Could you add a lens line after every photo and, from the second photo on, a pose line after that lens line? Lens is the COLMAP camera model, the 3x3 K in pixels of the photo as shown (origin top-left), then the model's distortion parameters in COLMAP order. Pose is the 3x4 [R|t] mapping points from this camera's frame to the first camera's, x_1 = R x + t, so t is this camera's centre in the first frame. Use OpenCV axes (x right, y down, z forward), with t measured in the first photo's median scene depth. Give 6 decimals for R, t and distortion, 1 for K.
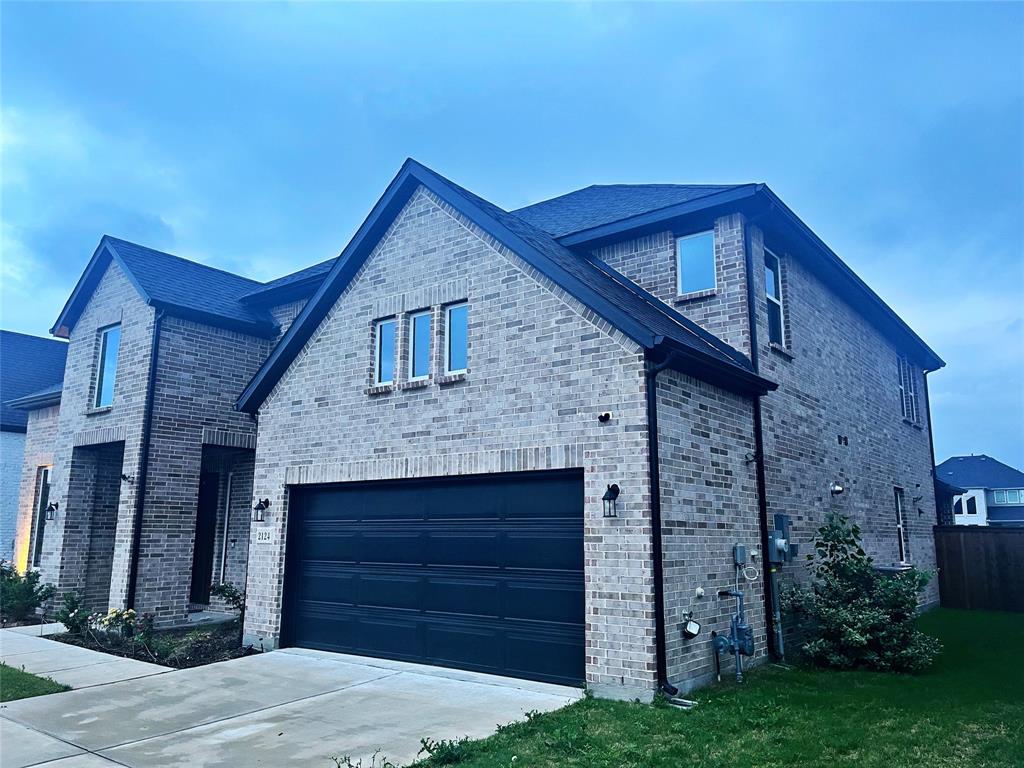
lens RADIAL K [[769.2, 0, 512.4], [0, 769.2, 385.7], [0, 0, 1]] dist [0.058882, -0.010098]
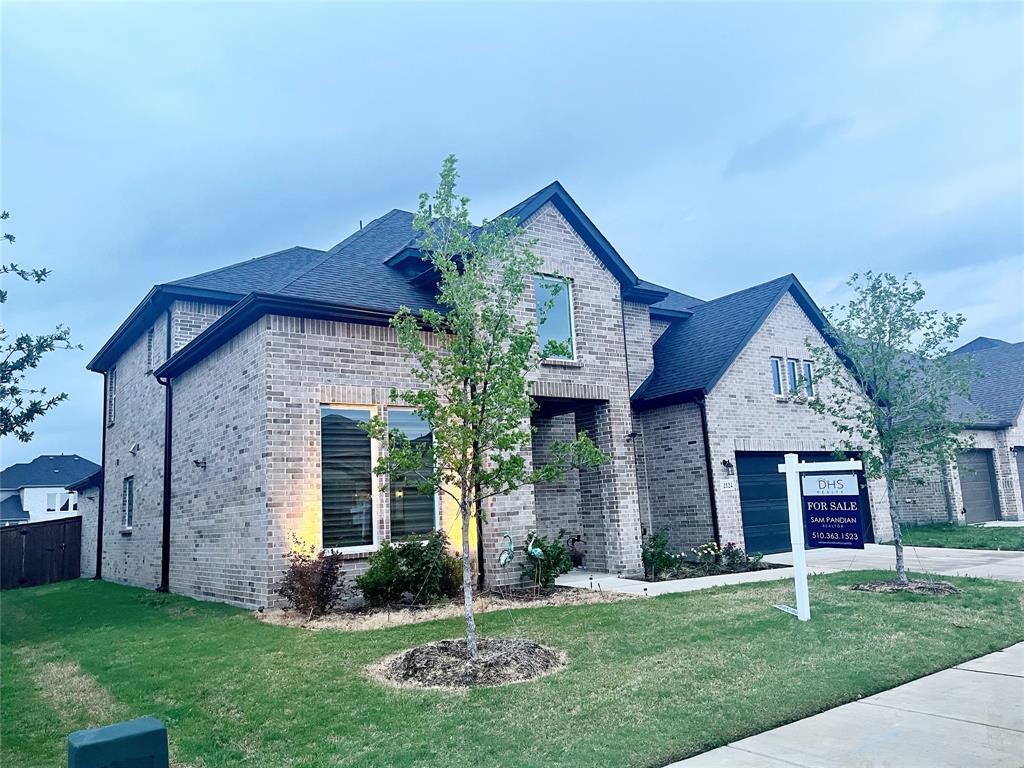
lens RADIAL K [[769.2, 0, 511.9], [0, 769.2, 383.8], [0, 0, 1]] dist [0.058882, -0.010098]
pose [[0.281790, 0.134408, 0.950015, -2.077383], [-0.124789, 0.986863, -0.102607, 0.233653], [-0.951327, -0.089638, 0.294861, 1.111892]]
